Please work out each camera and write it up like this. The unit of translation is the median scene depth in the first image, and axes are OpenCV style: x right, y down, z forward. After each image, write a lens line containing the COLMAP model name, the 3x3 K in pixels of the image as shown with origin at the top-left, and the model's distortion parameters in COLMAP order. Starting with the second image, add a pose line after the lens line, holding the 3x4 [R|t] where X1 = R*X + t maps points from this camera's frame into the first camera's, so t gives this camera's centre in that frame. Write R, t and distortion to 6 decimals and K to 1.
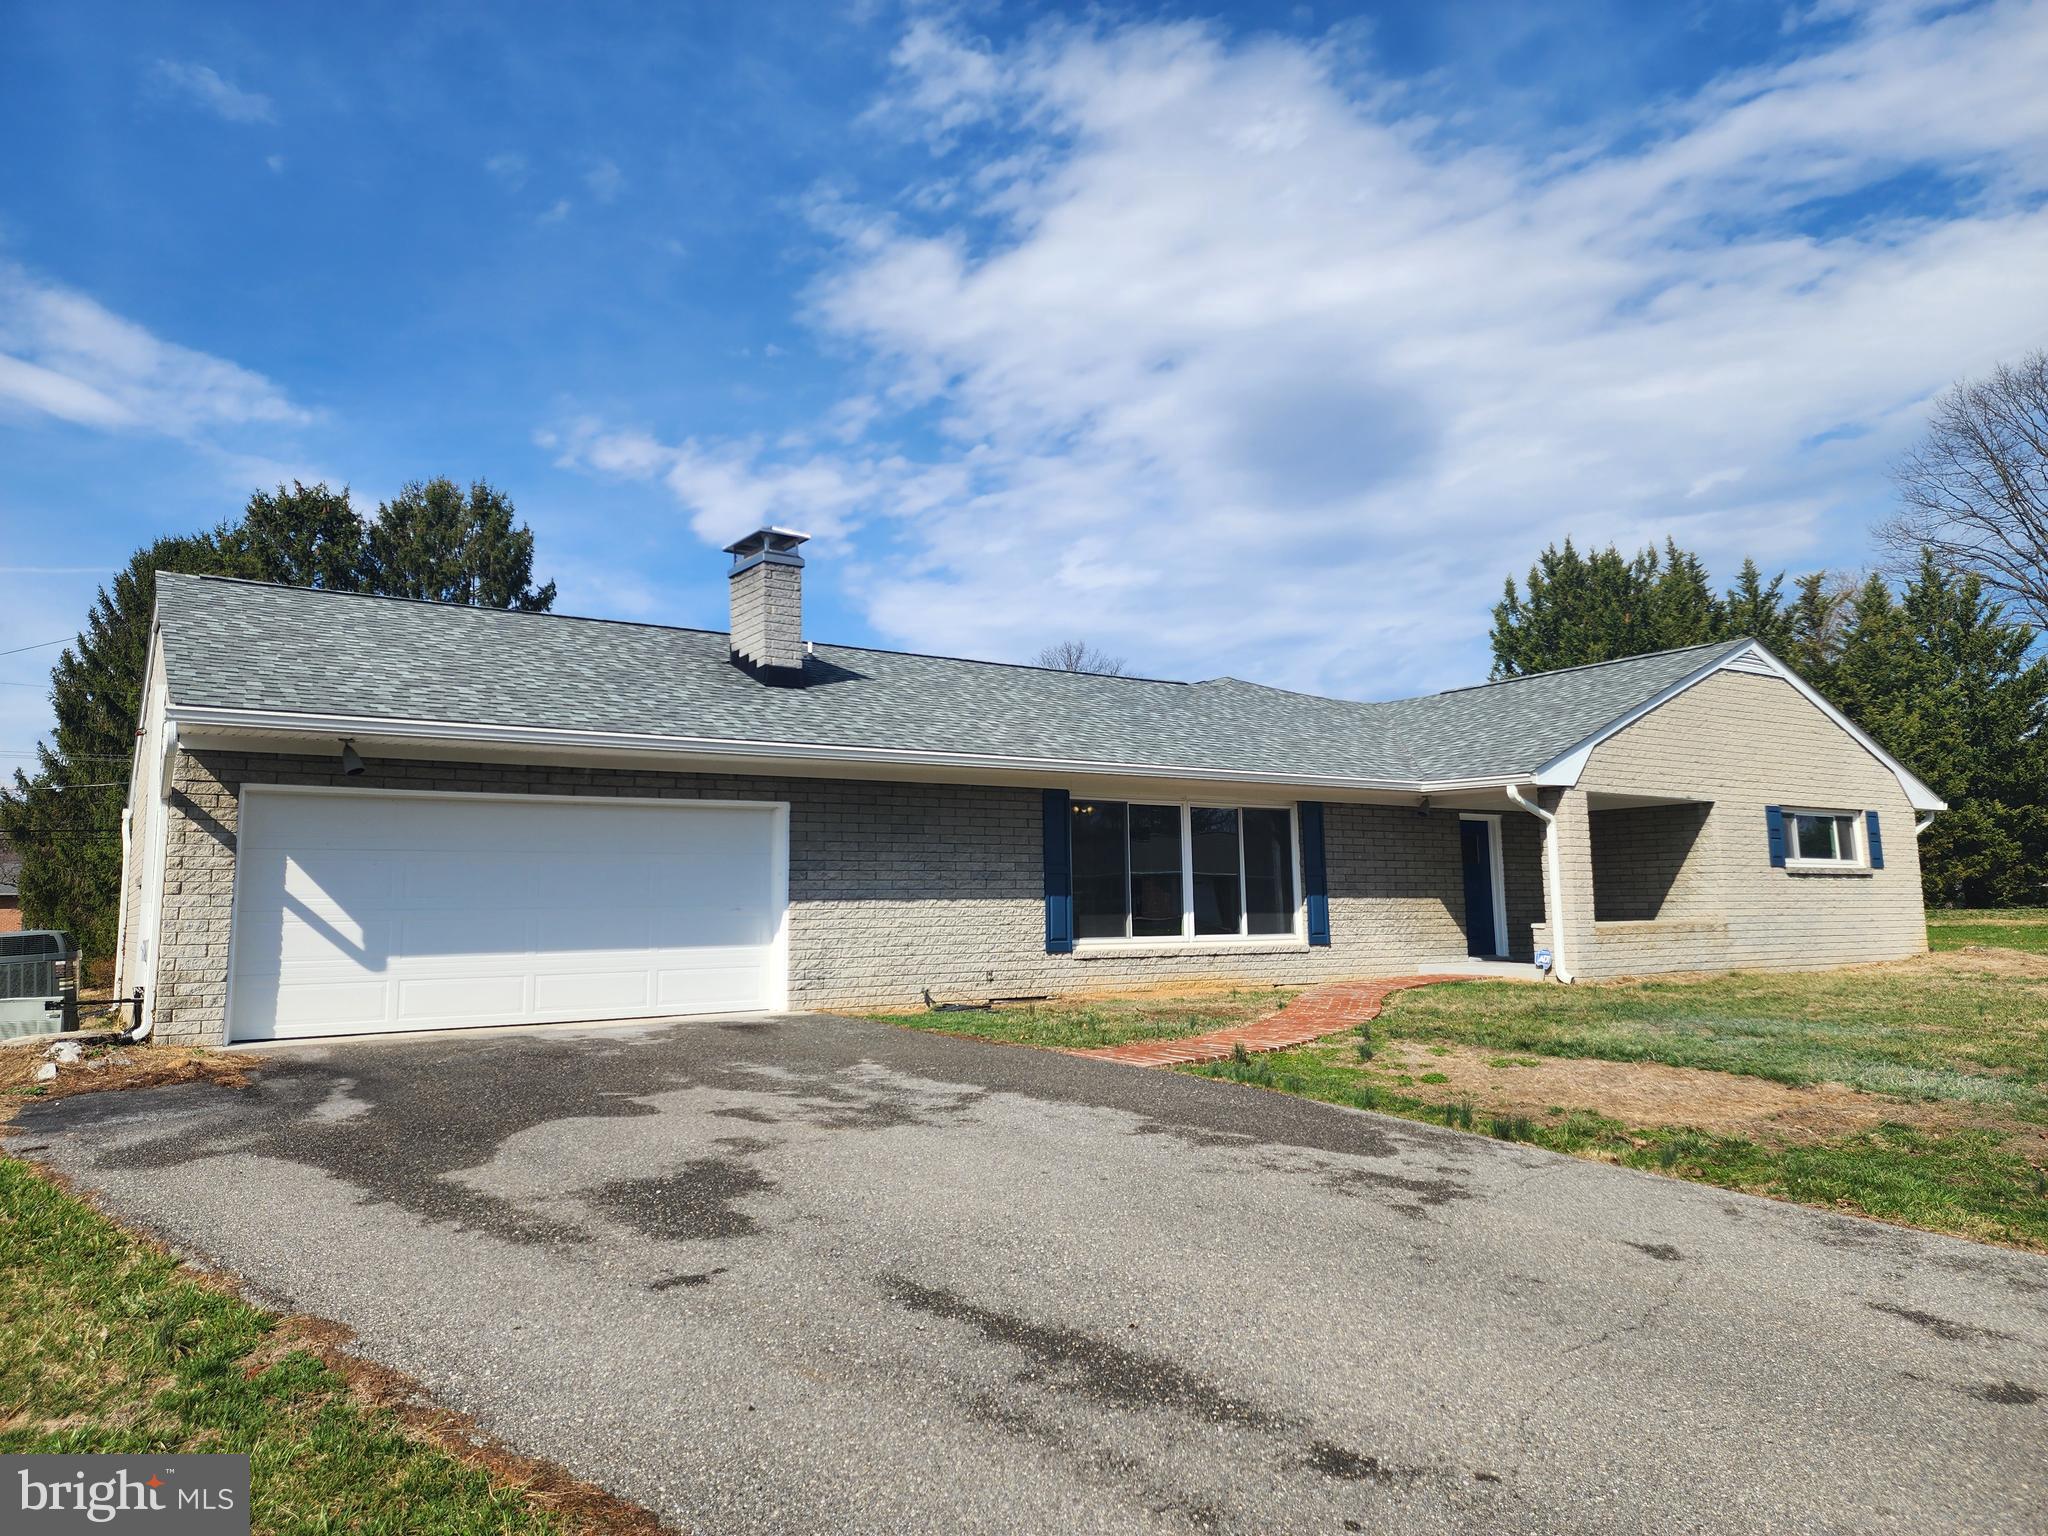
lens RADIAL K [[1431.0, 0, 1127.3], [0, 1431.0, 761.6], [0, 0, 1]] dist [0.112467, -0.151618]
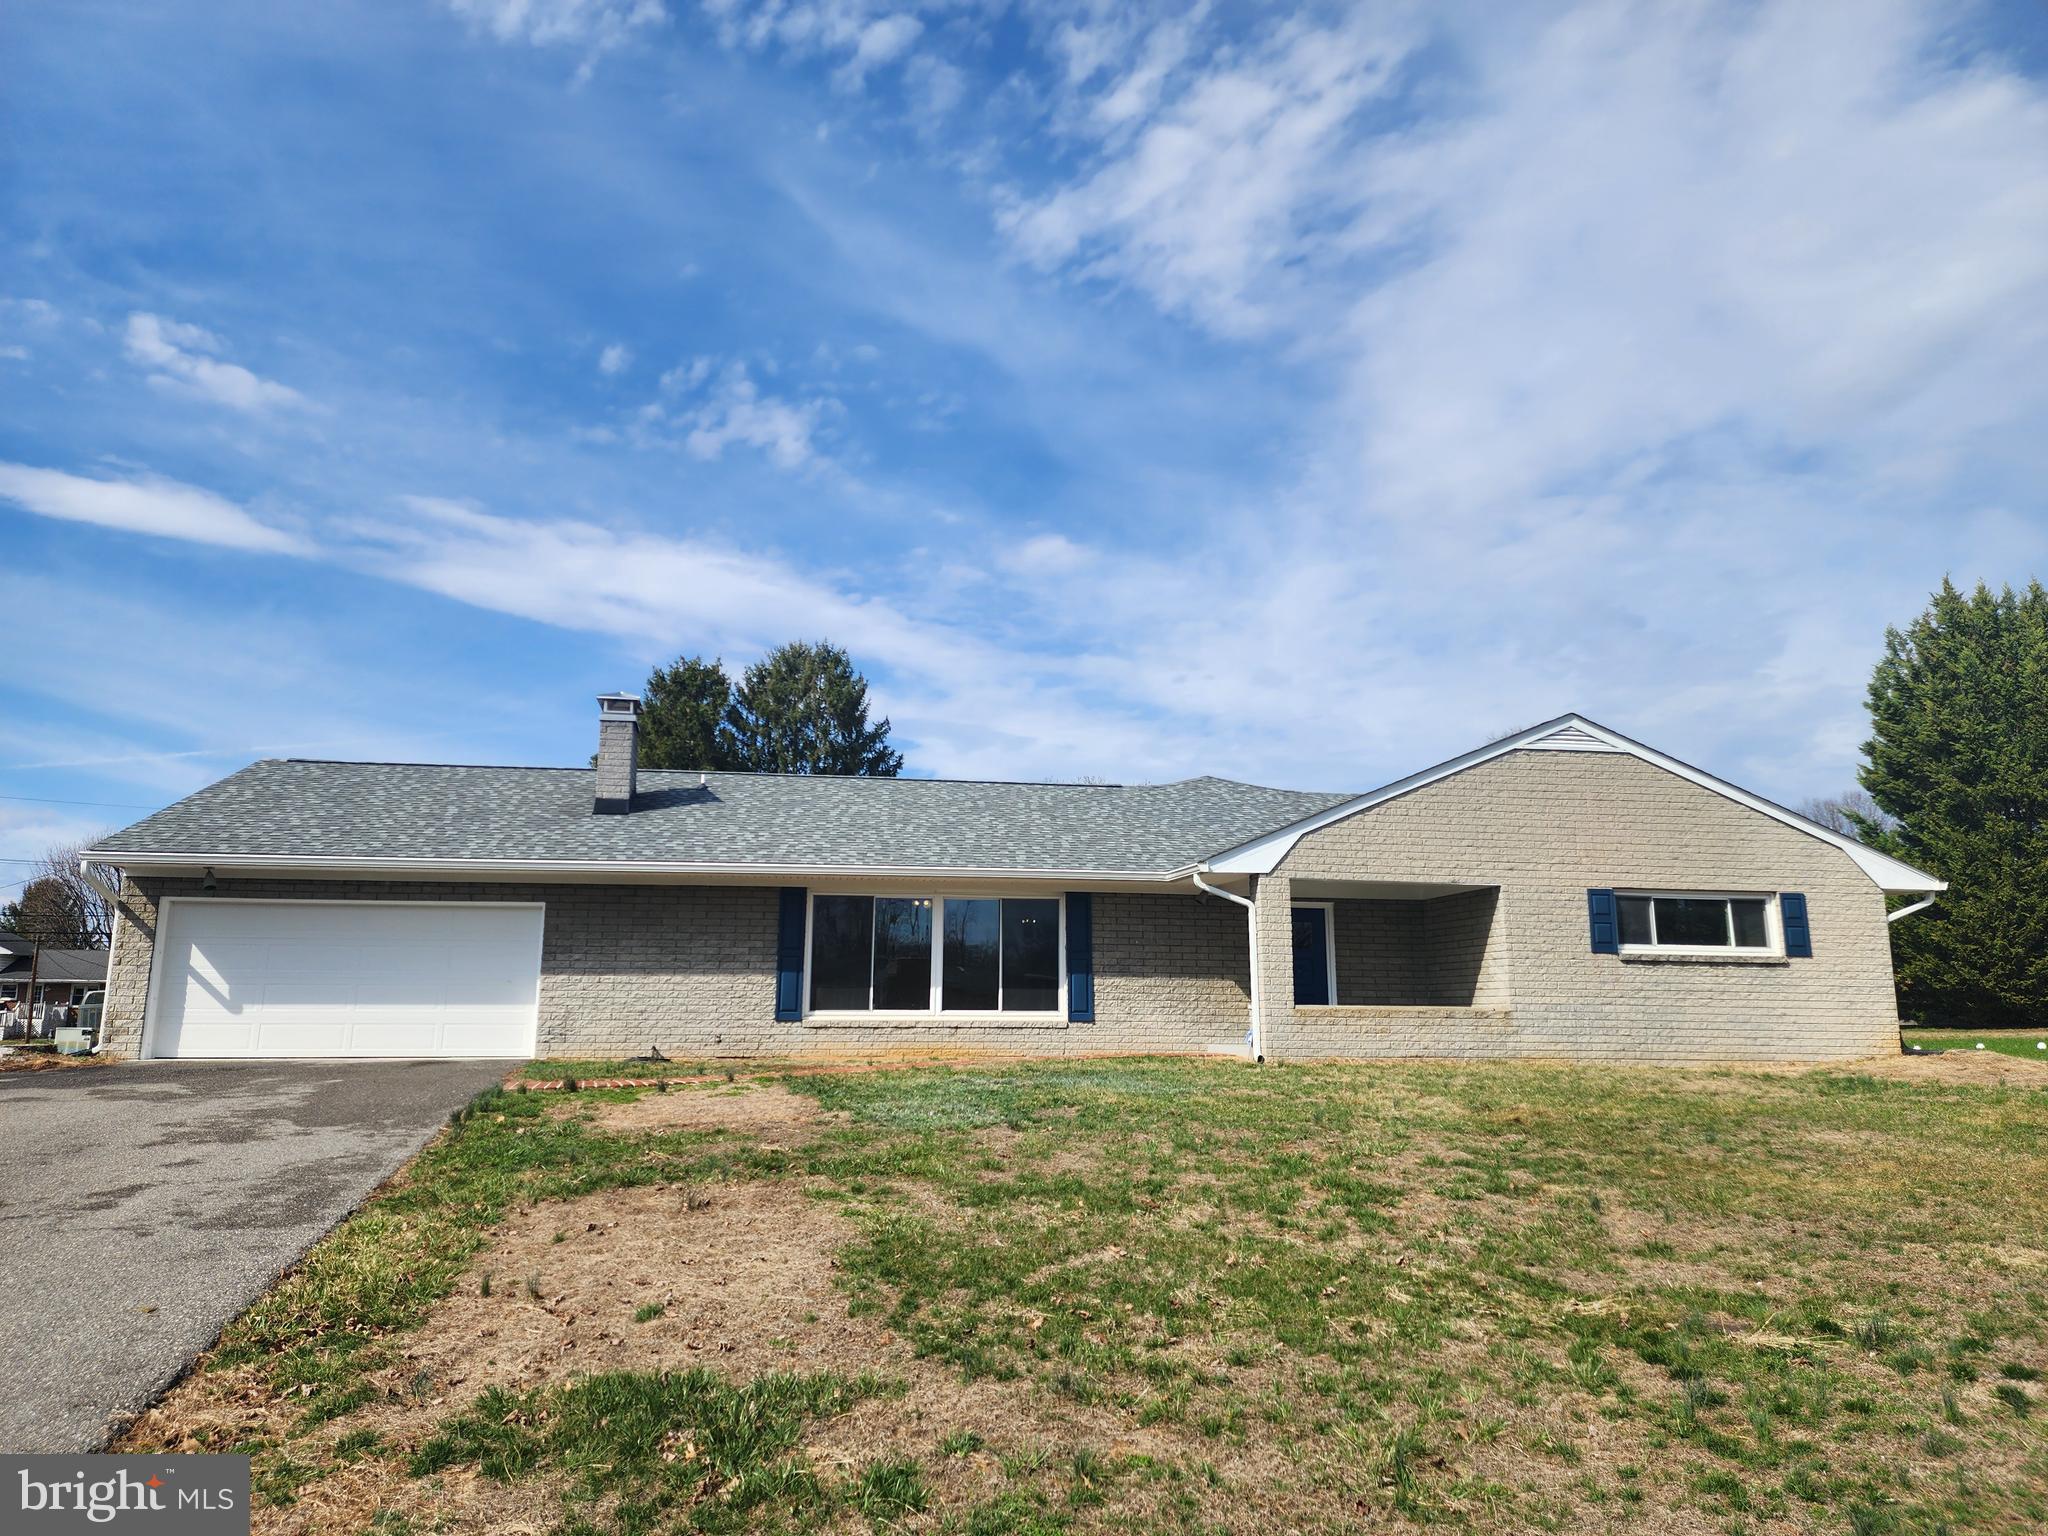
lens RADIAL K [[1431.0, 0, 1127.3], [0, 1431.0, 761.6], [0, 0, 1]] dist [0.112467, -0.151618]
pose [[0.897729, -0.054618, -0.437149, 0.693998], [0.028047, 0.997358, -0.067015, 0.002442], [0.439654, 0.047900, 0.896889, 0.009649]]
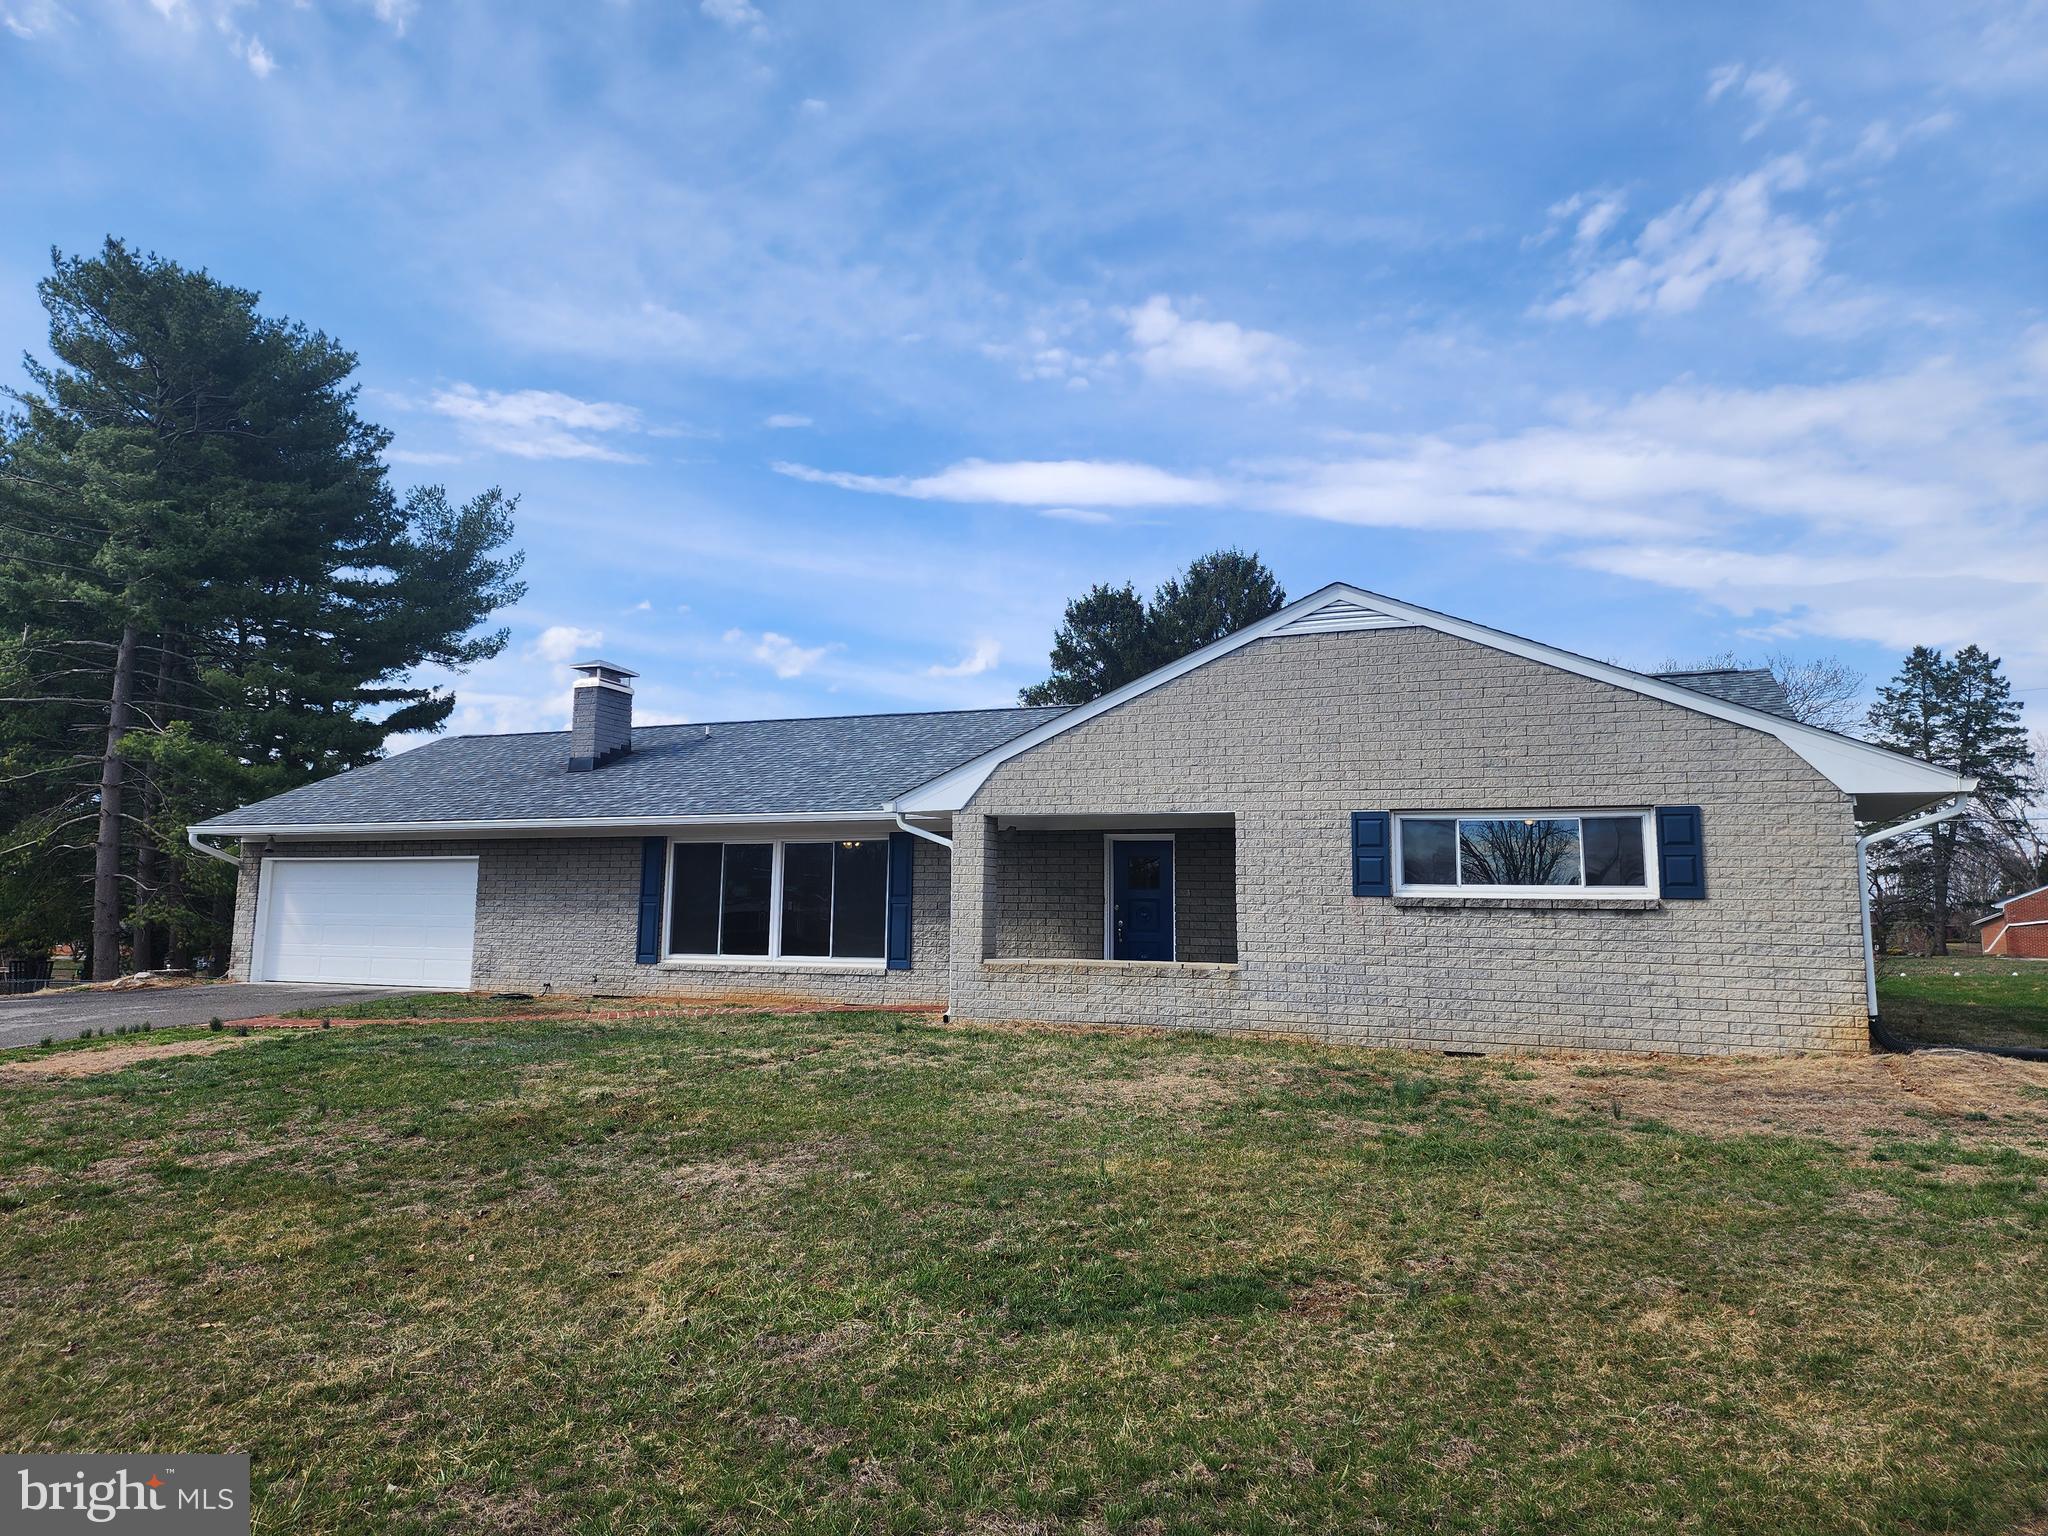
lens RADIAL K [[1537.8, 0, 1021.8], [0, 1537.8, 726.3], [0, 0, 1]] dist [0.124044, -0.205739]
pose [[0.480775, -0.086752, -0.872542, 1.226809], [0.072461, 0.995621, -0.059063, 0.025039], [0.873845, -0.034830, 0.484955, 0.568580]]
